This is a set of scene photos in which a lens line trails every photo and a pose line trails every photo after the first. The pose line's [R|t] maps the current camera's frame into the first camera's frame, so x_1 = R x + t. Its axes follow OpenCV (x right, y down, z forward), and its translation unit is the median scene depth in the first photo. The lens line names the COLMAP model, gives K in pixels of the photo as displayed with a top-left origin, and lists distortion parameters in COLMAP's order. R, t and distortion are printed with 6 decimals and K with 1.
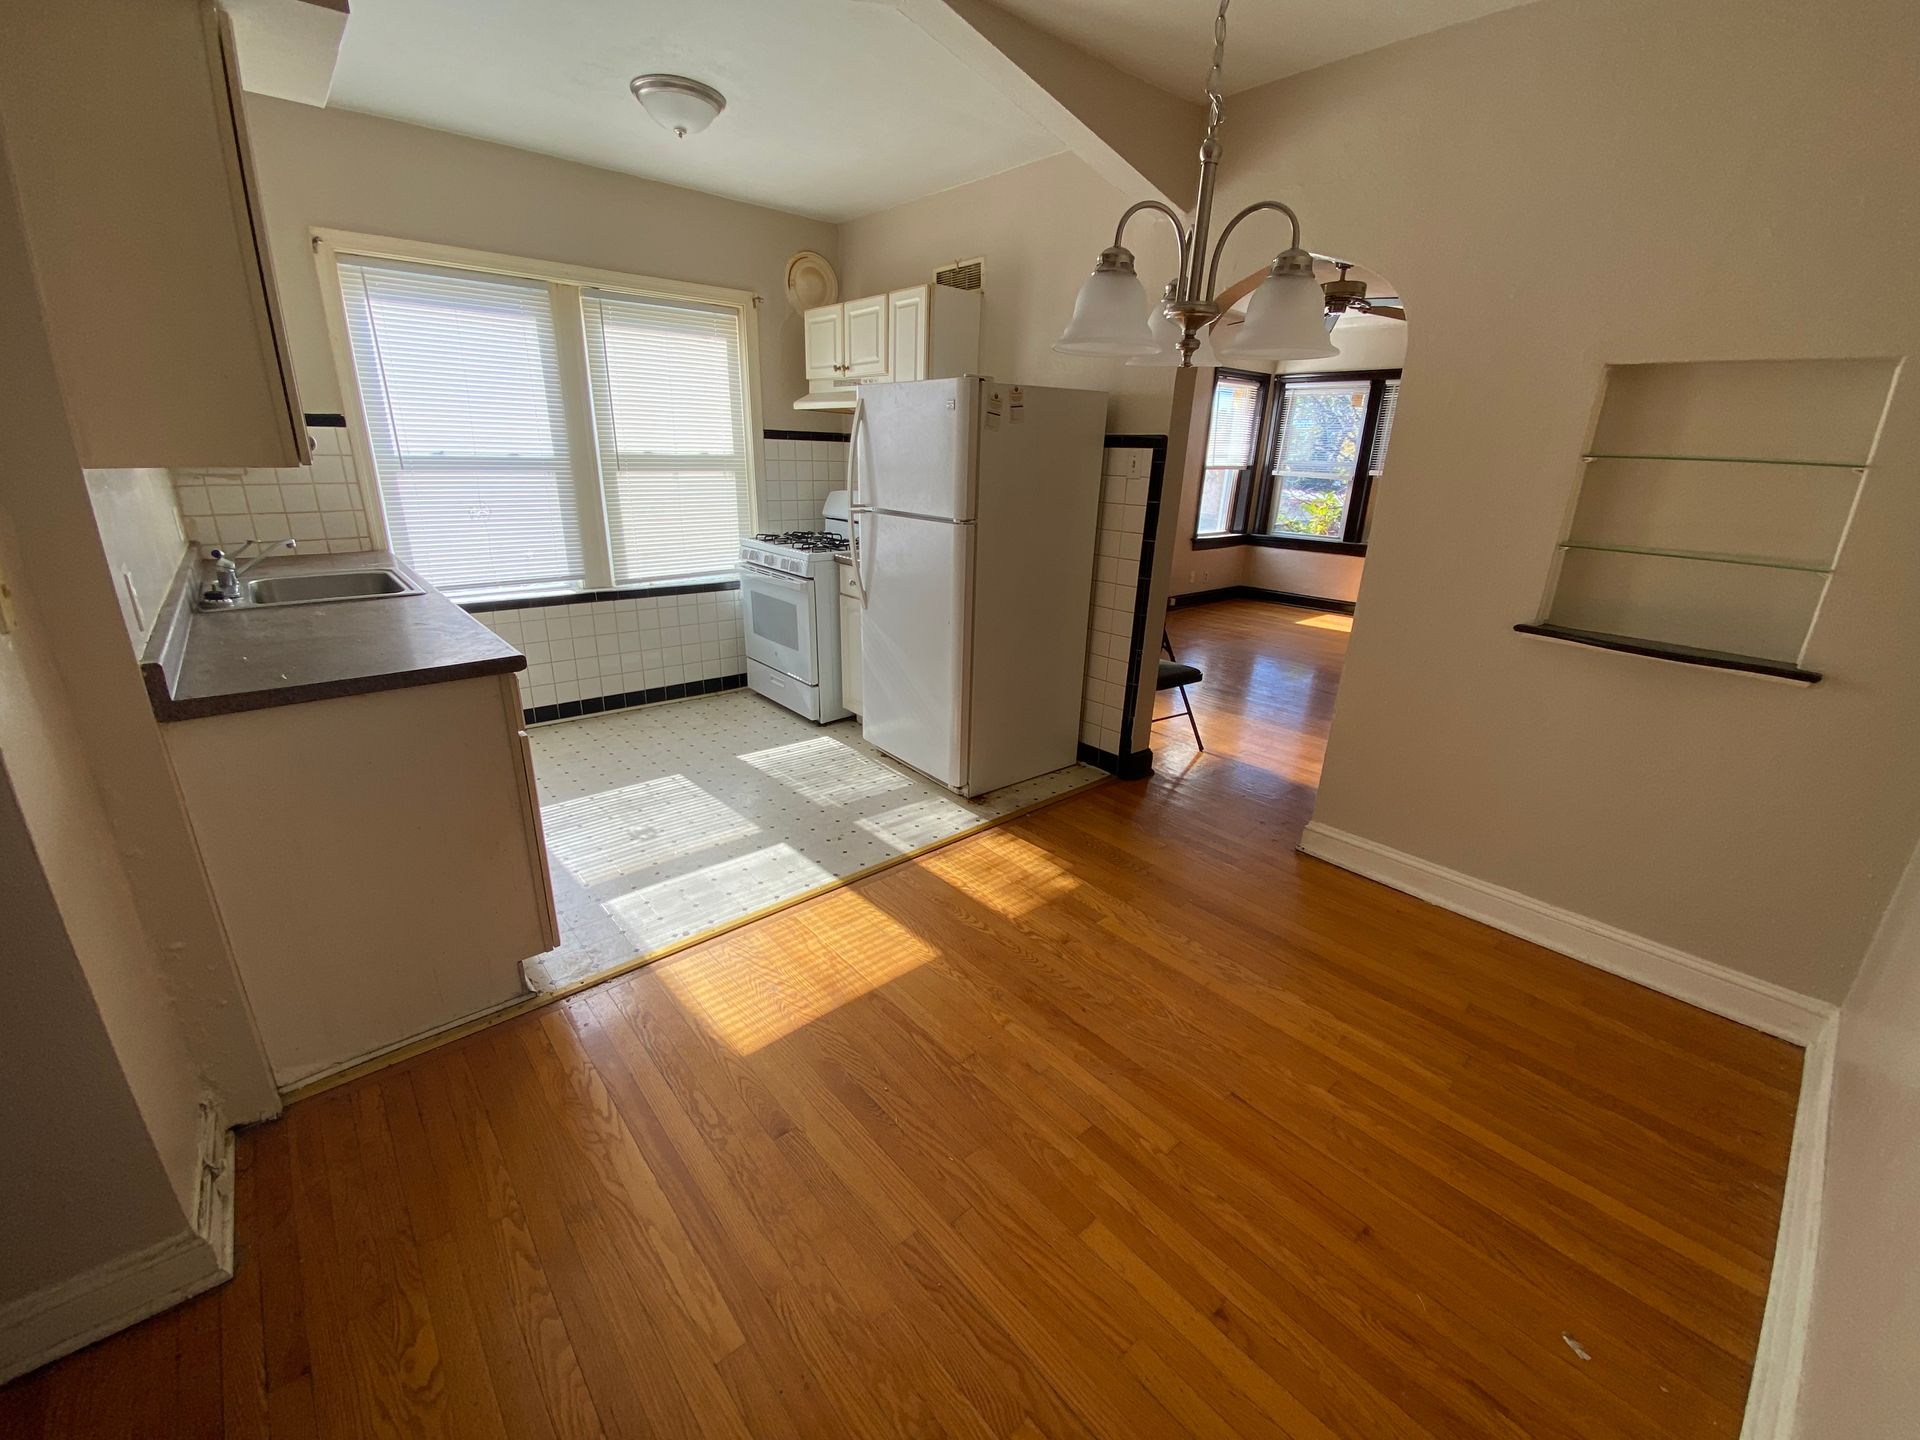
lens RADIAL K [[785.5, 0, 954.7], [0, 785.5, 717.5], [0, 0, 1]] dist [-0.000006, -0.001244]
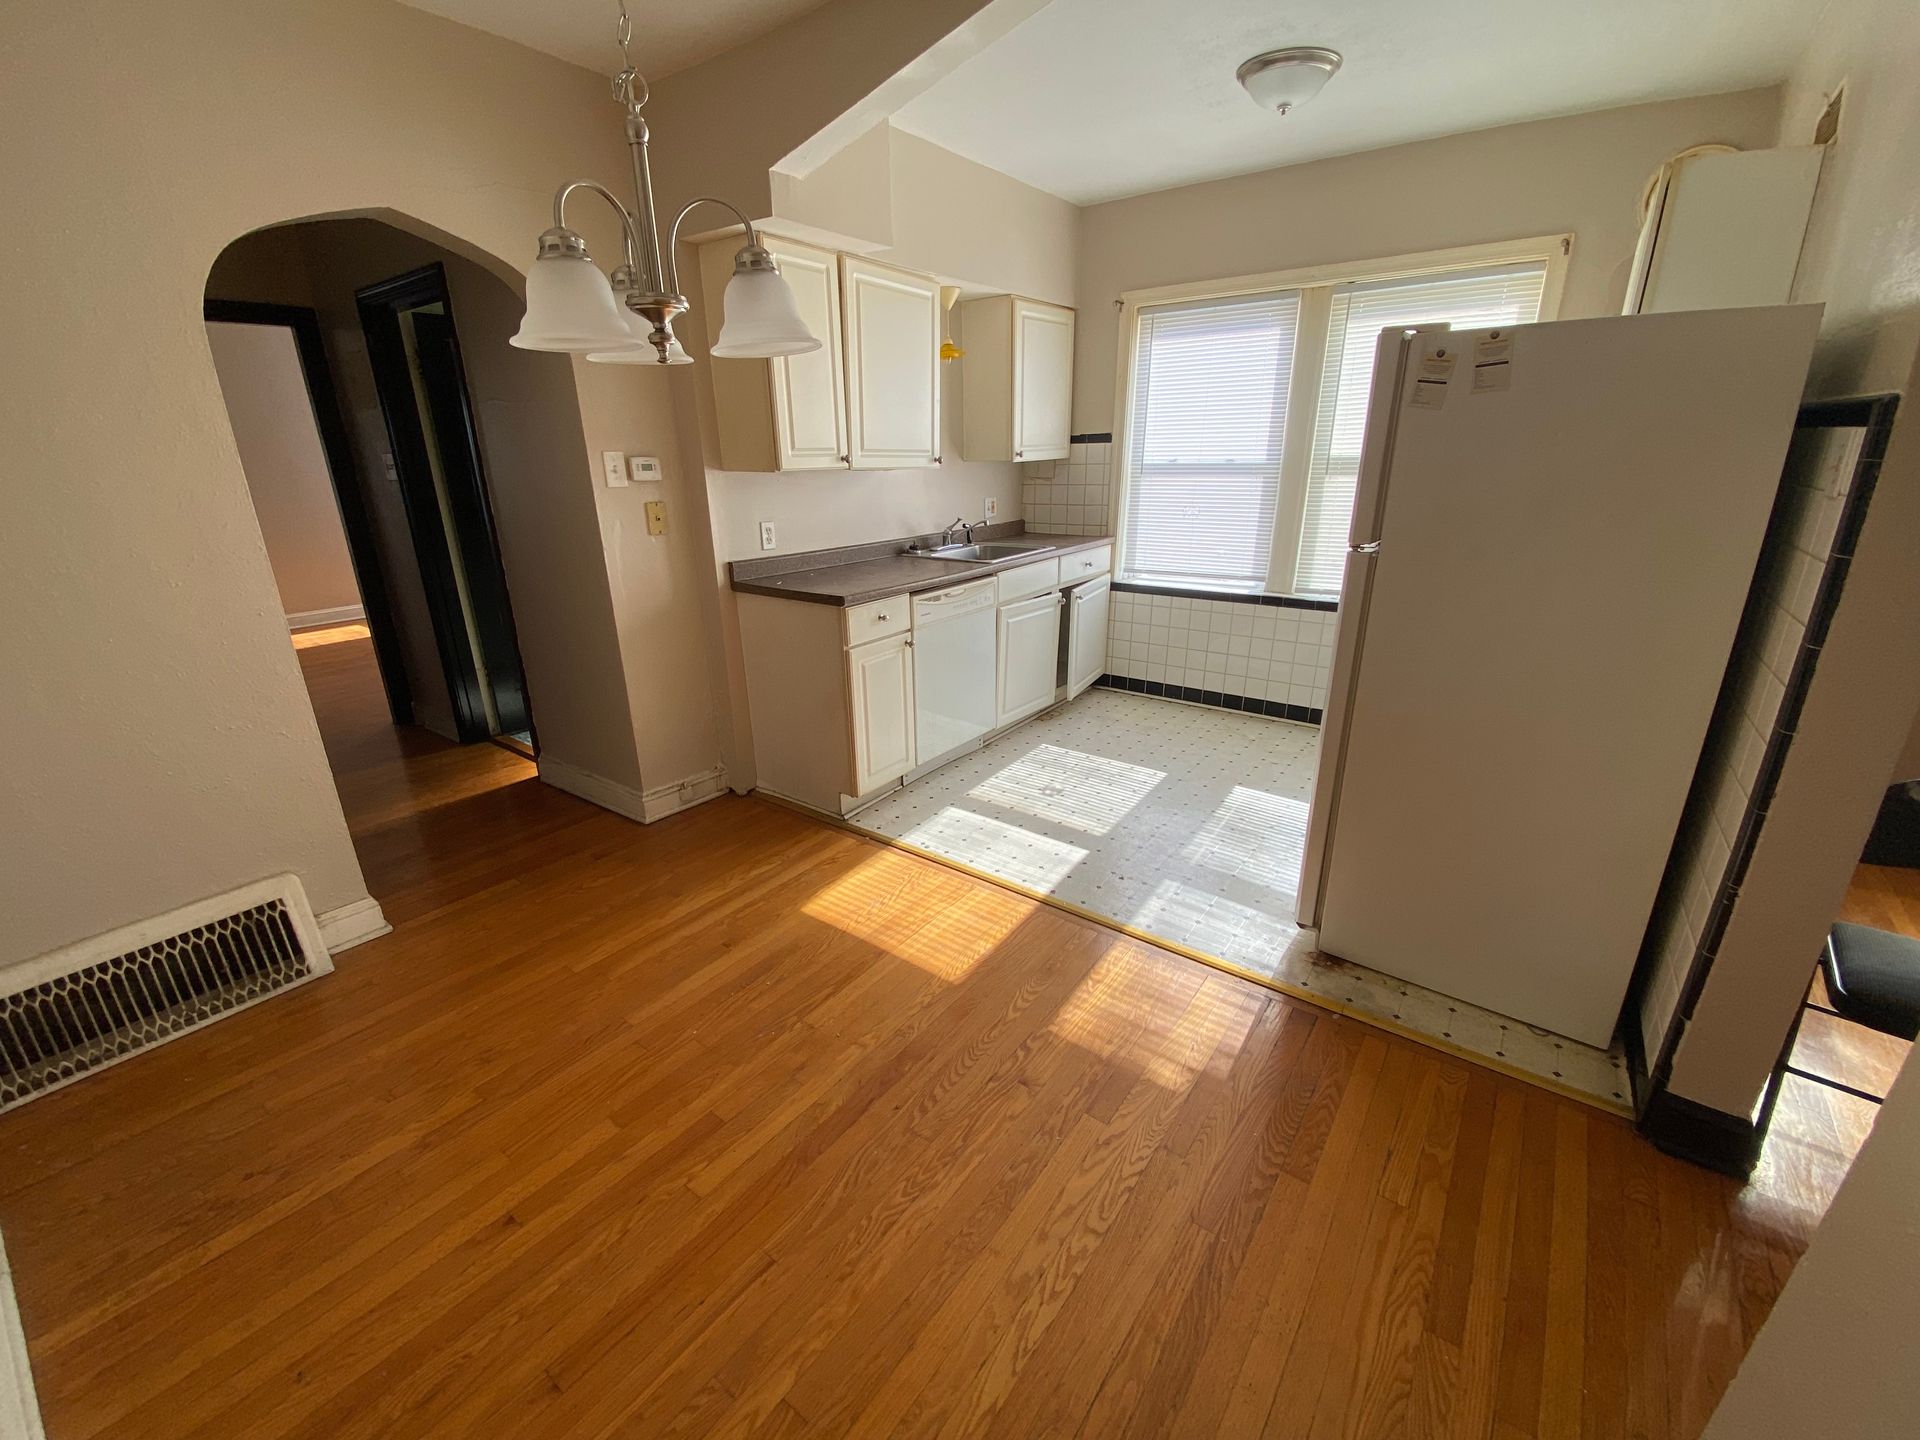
lens RADIAL K [[785.5, 0, 949.0], [0, 785.5, 716.8], [0, 0, 1]] dist [-0.000006, -0.001244]
pose [[0.187720, 0.289380, -0.938627, 0.639120], [-0.295411, 0.928005, 0.227024, -0.173113], [0.936746, 0.234663, 0.259691, 0.551995]]
